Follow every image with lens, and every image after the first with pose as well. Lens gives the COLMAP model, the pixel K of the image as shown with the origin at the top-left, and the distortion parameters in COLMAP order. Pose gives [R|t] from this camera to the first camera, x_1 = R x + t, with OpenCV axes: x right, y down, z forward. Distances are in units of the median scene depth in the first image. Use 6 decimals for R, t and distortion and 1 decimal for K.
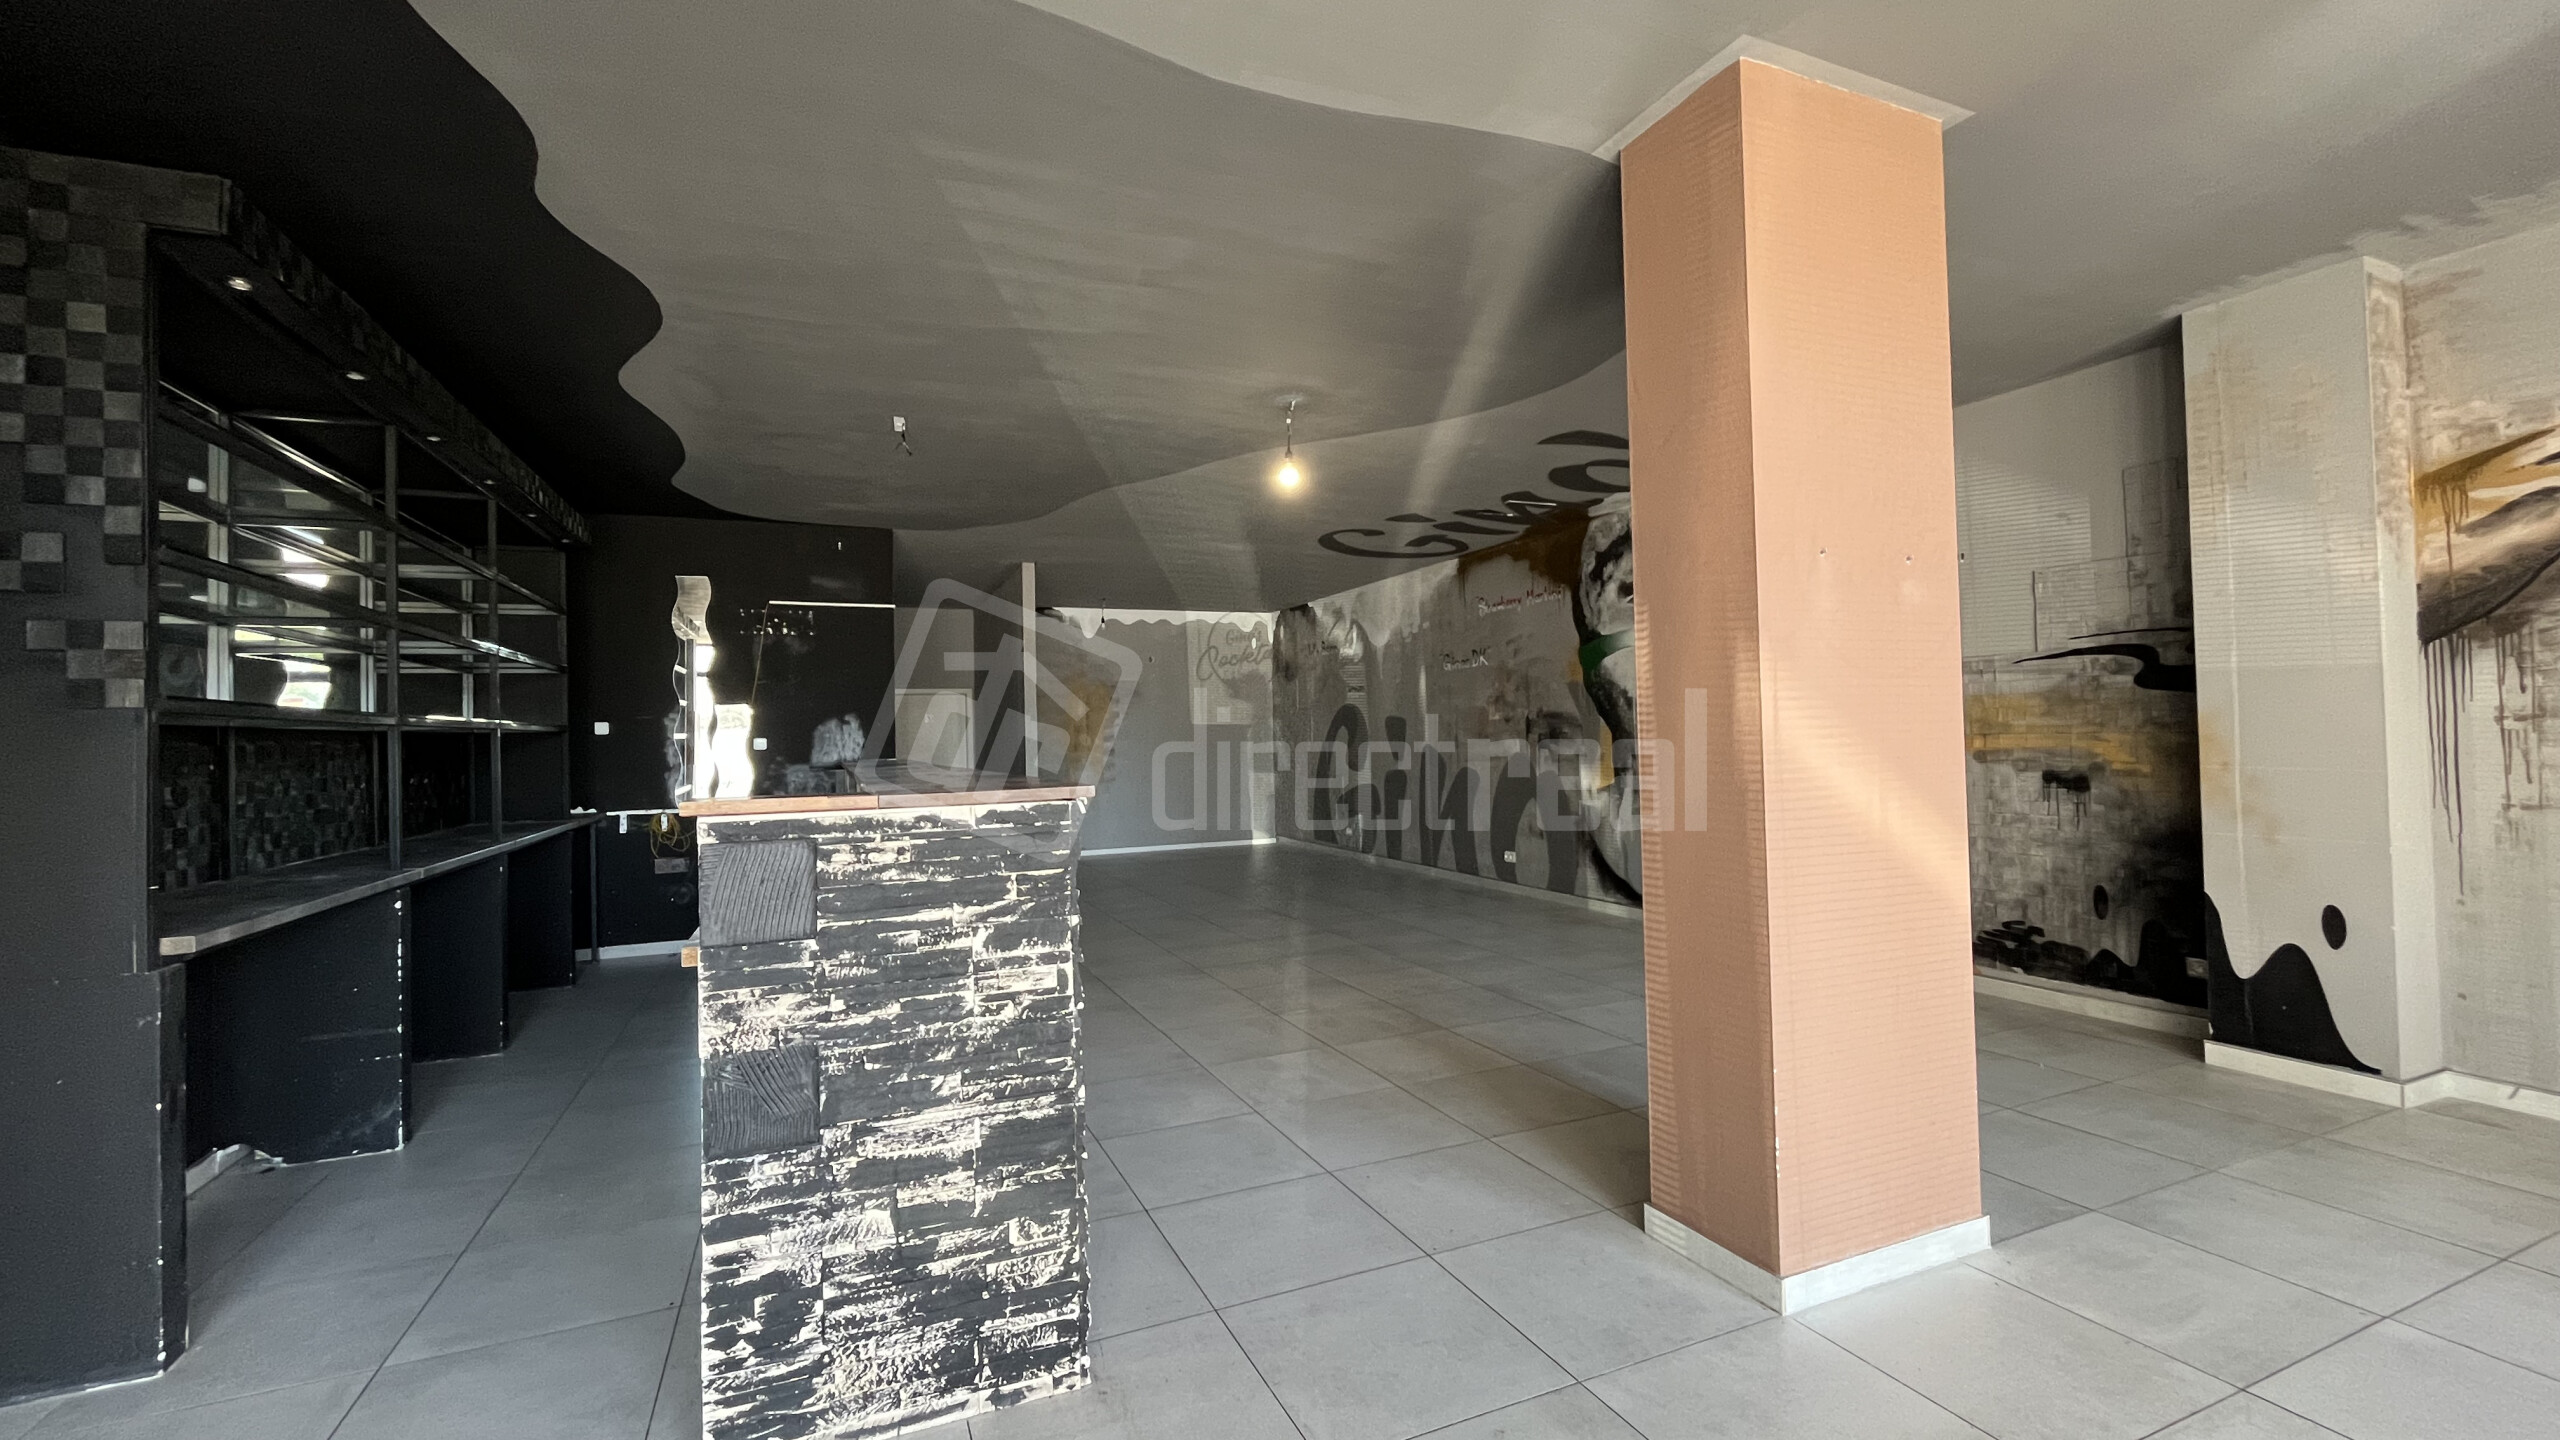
lens RADIAL K [[1049.1, 0, 1270.9], [0, 1049.1, 712.1], [0, 0, 1]] dist [-0.001457, 0.000120]
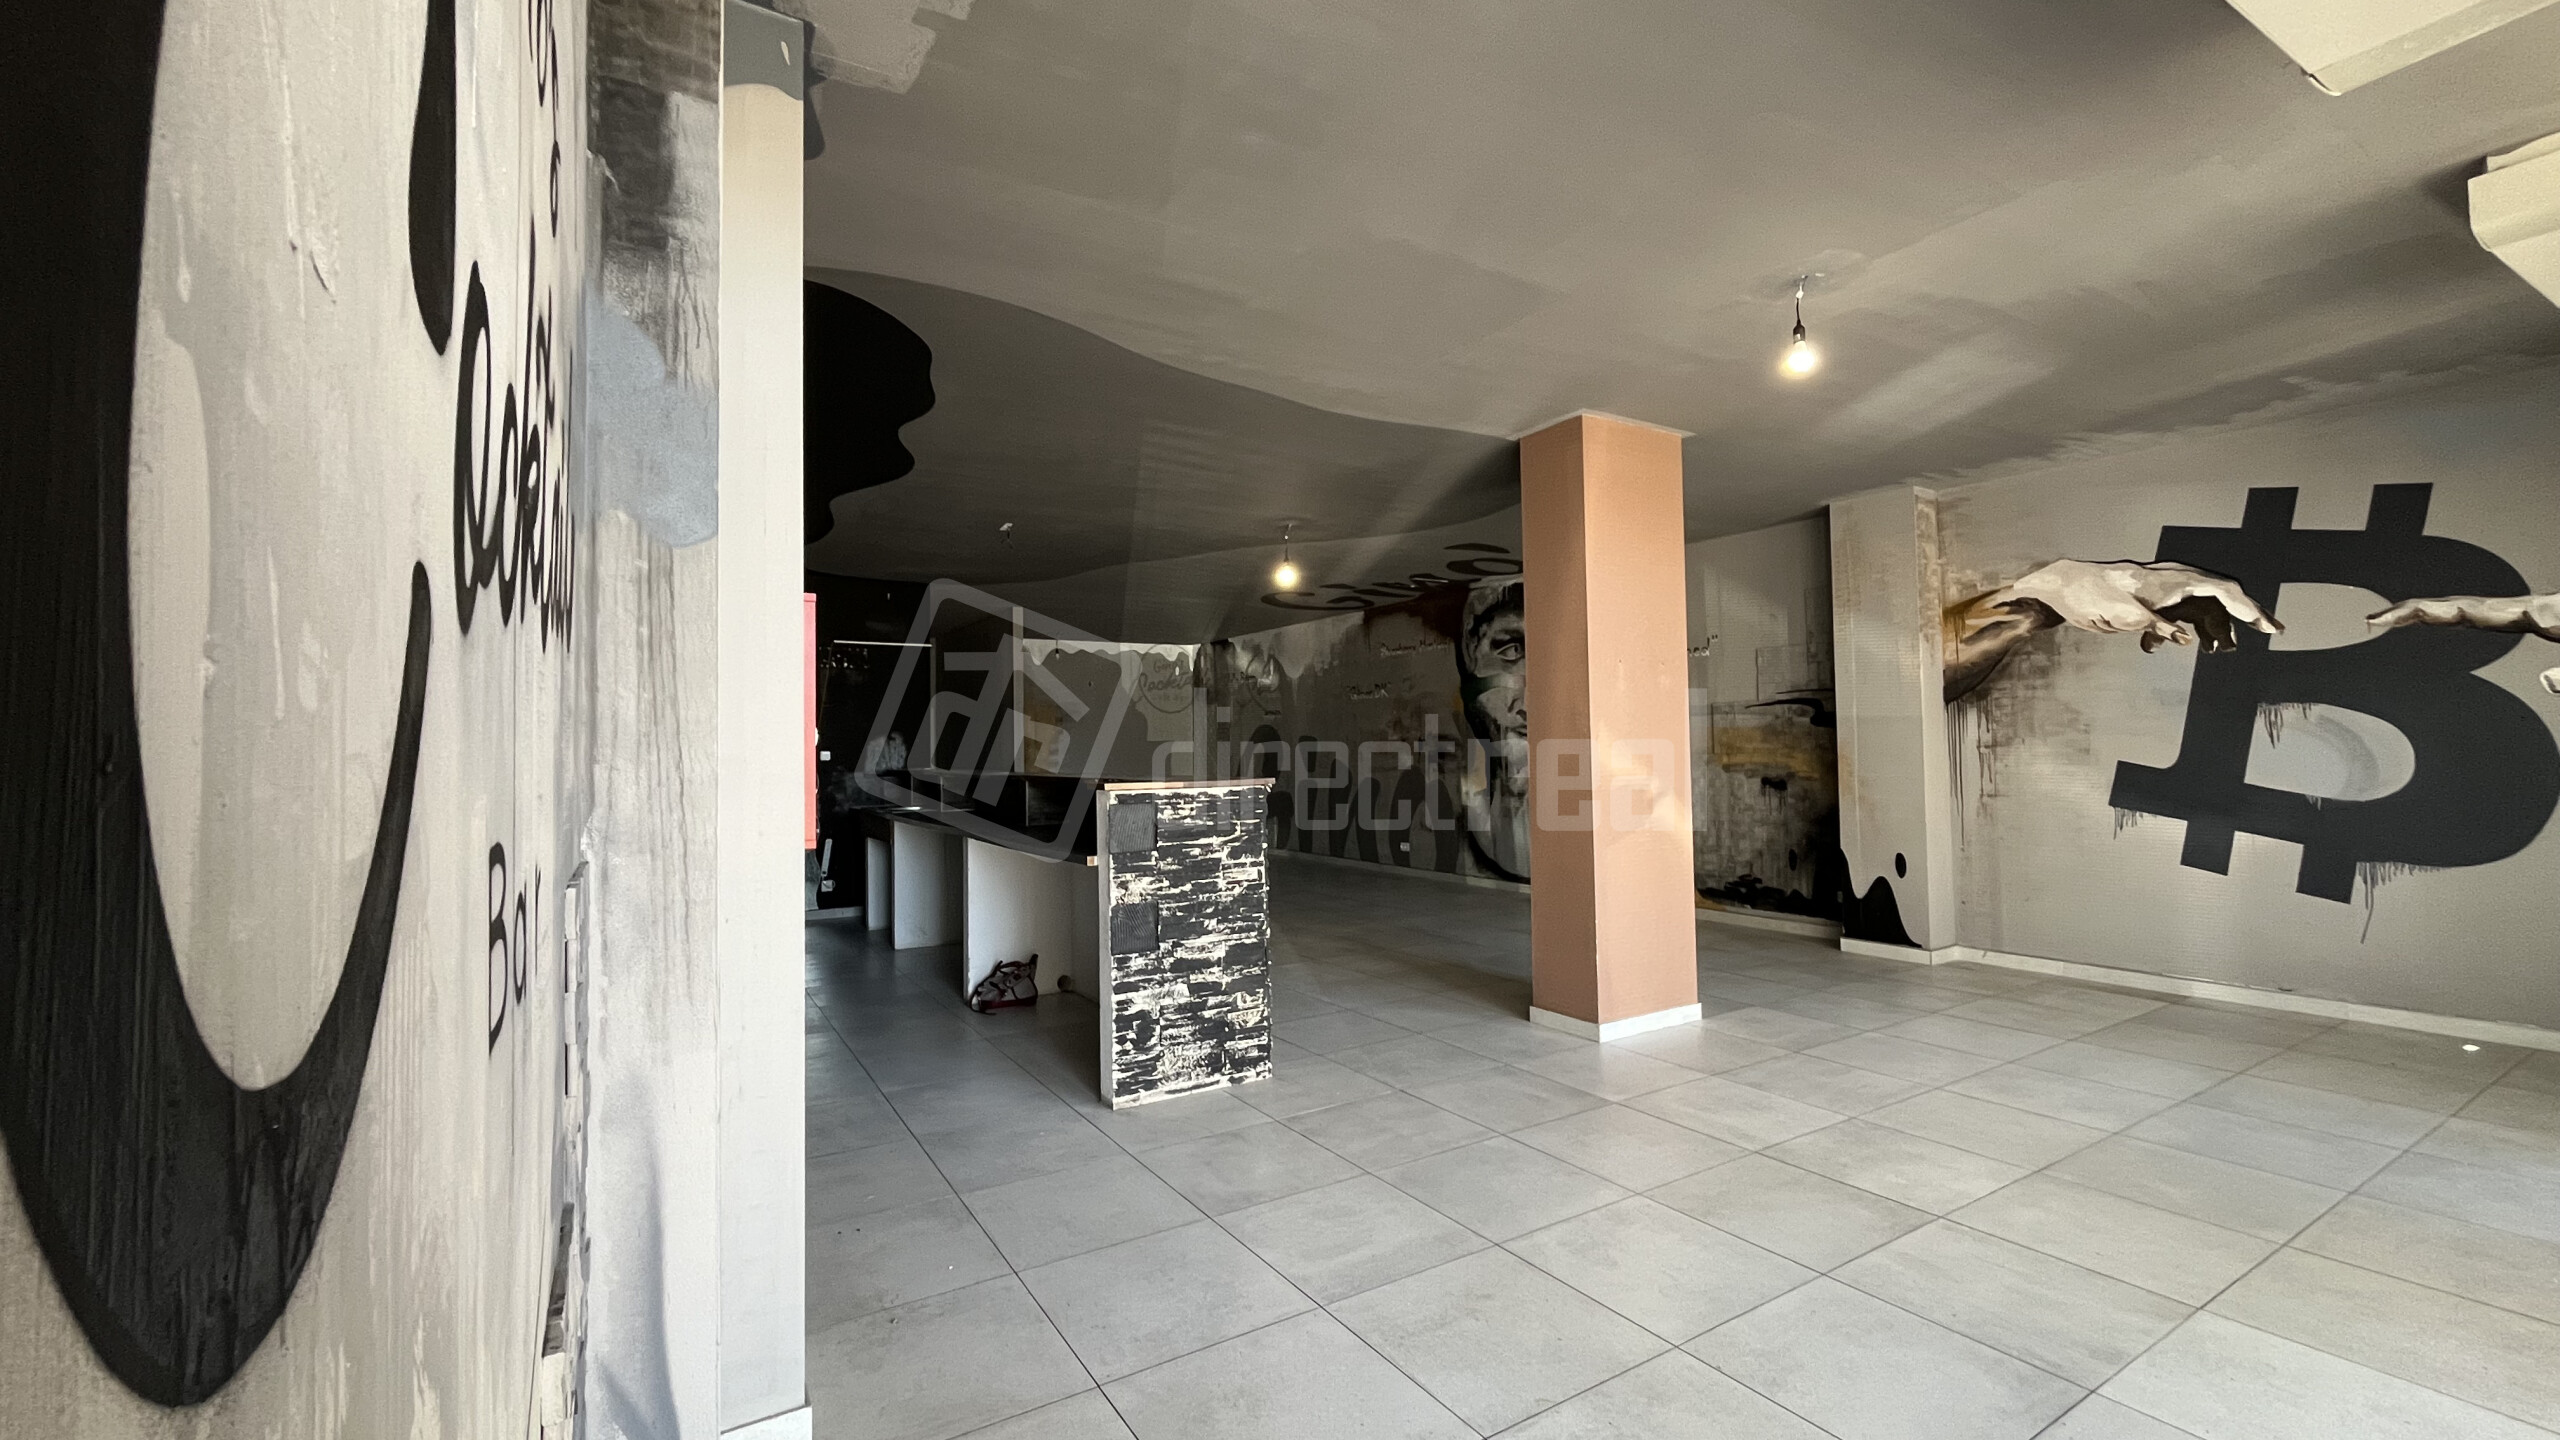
lens RADIAL K [[1049.1, 0, 1270.0], [0, 1049.1, 712.7], [0, 0, 1]] dist [-0.001457, 0.000120]
pose [[0.990091, 0.010719, 0.140018, -0.255567], [-0.008866, 0.999865, -0.013847, -0.014869], [-0.140148, 0.012468, 0.990052, -0.545908]]
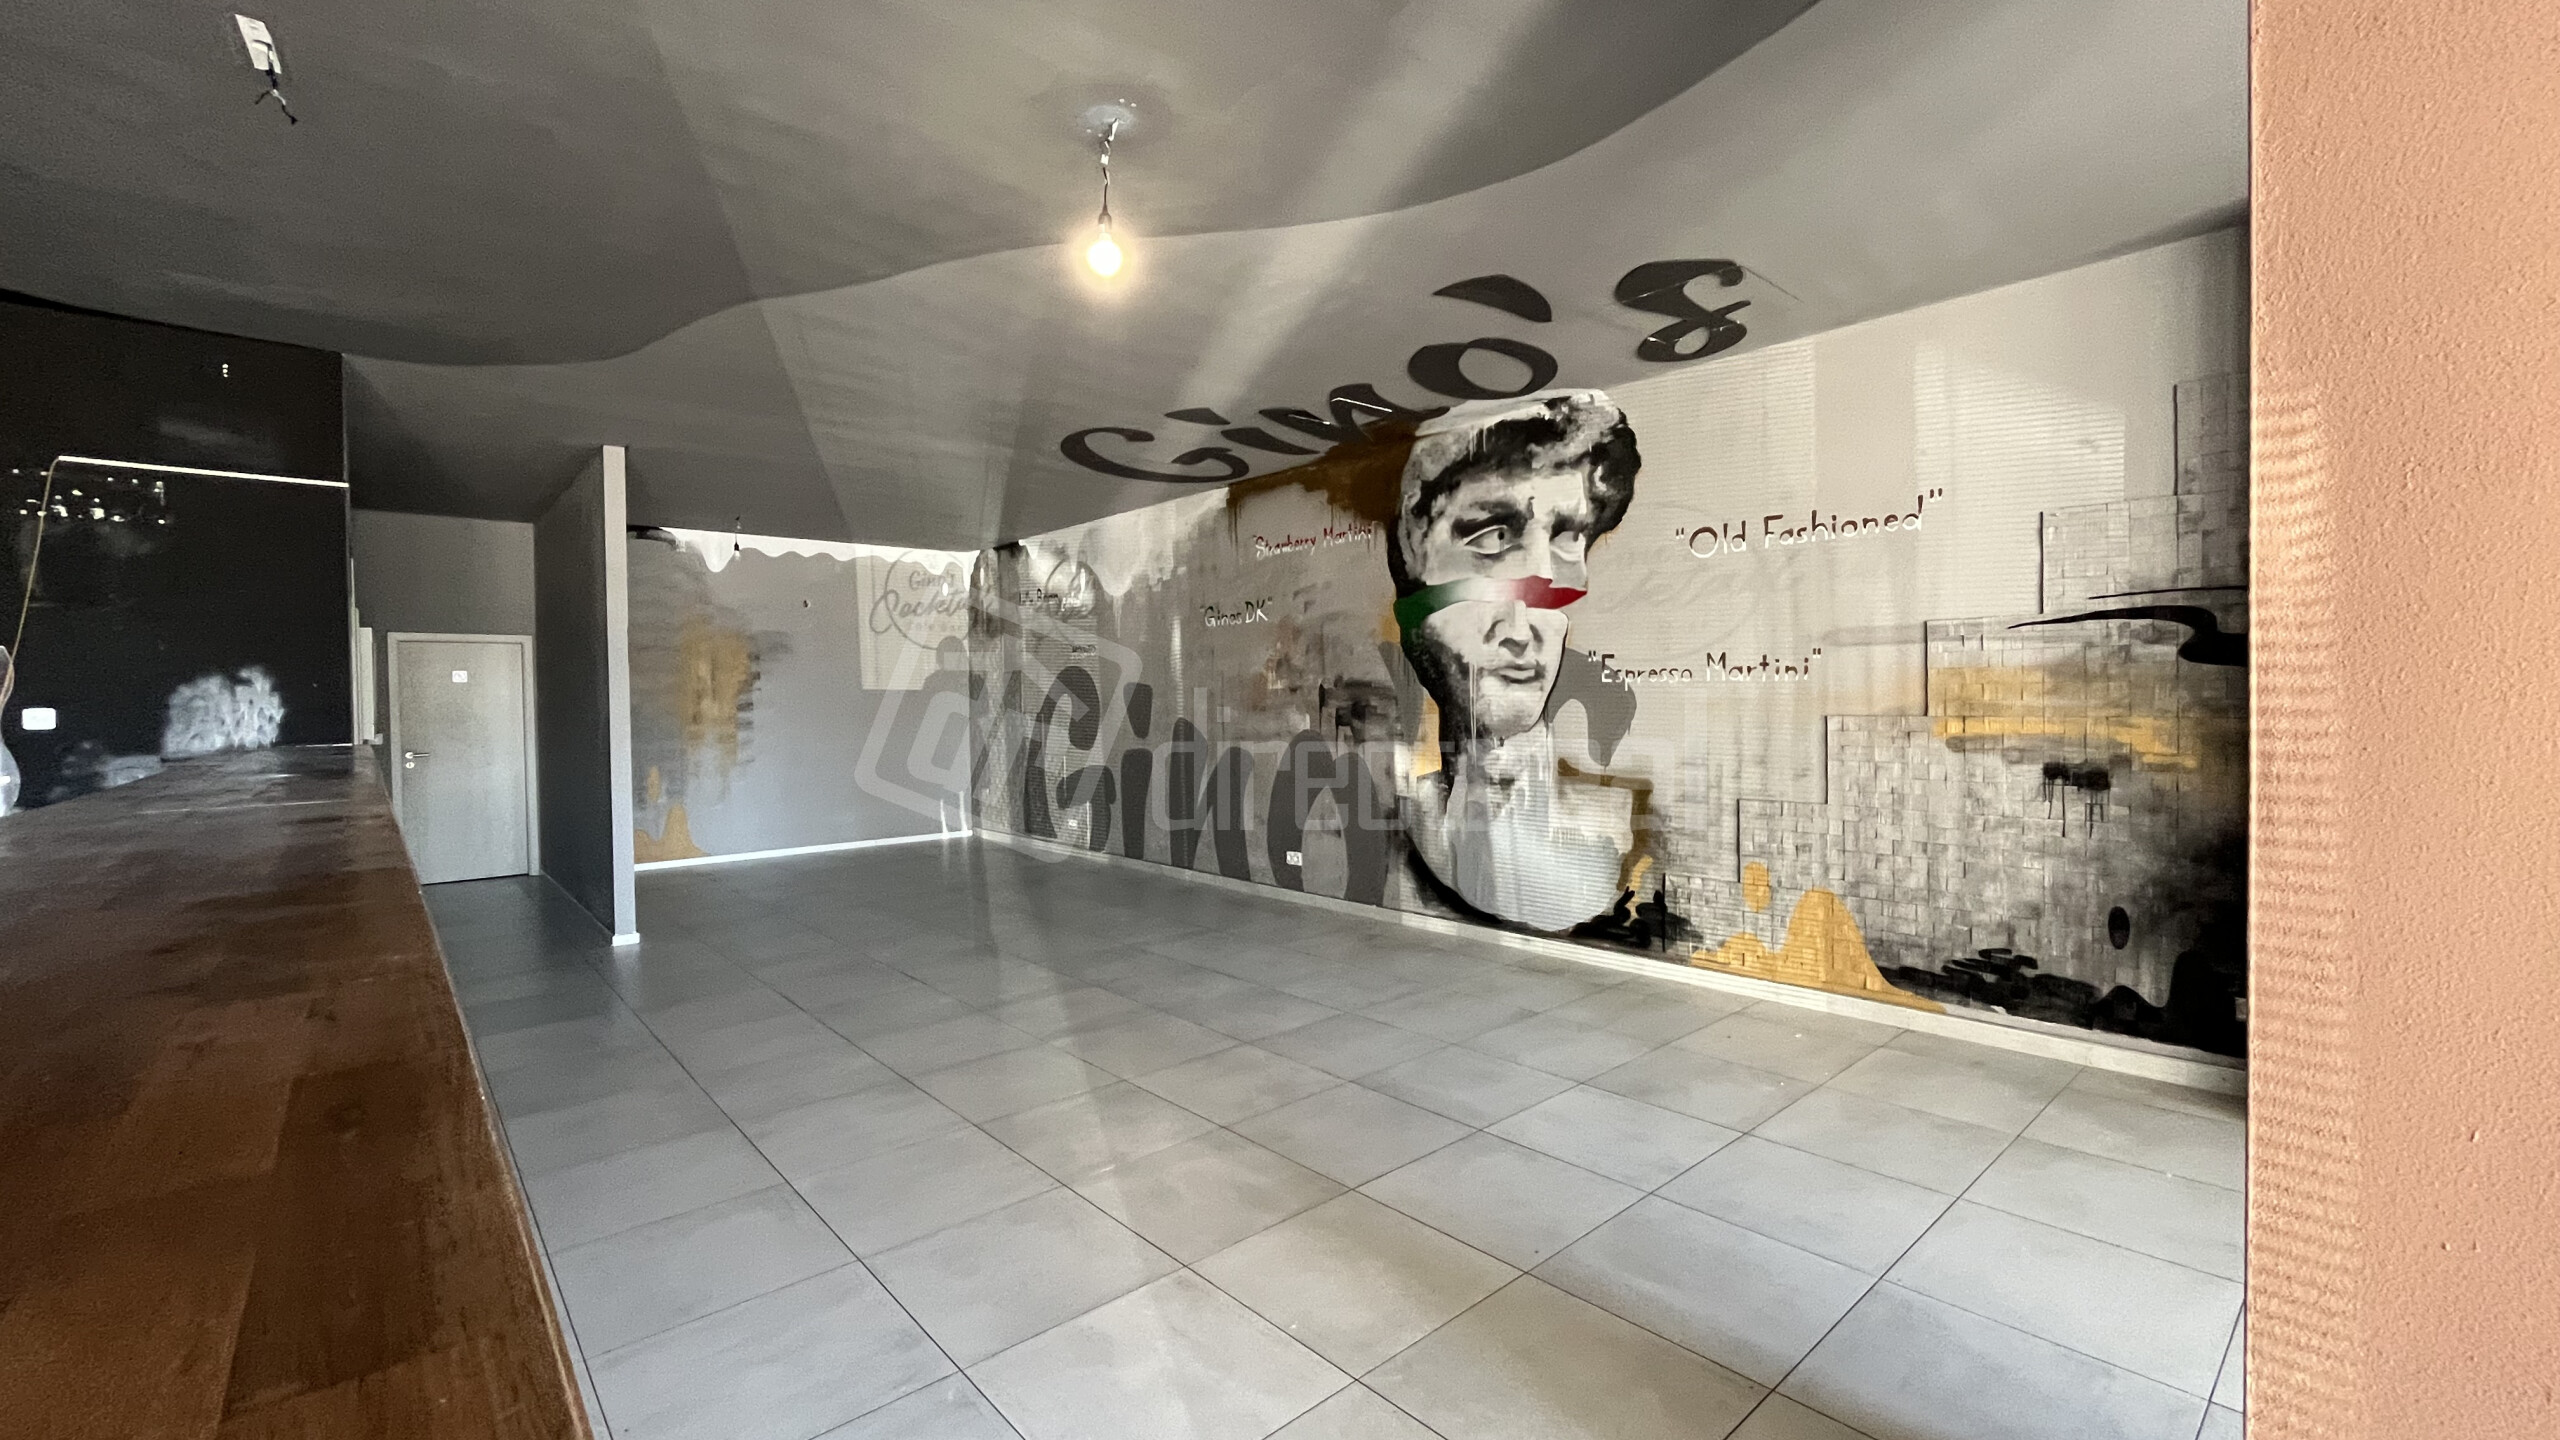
lens RADIAL K [[1049.1, 0, 1274.7], [0, 1049.1, 710.1], [0, 0, 1]] dist [-0.001457, 0.000120]
pose [[0.950365, 0.005411, 0.311090, -0.086173], [-0.014922, 0.999491, 0.028203, 0.002040], [-0.310779, -0.031446, 0.949962, 0.519009]]
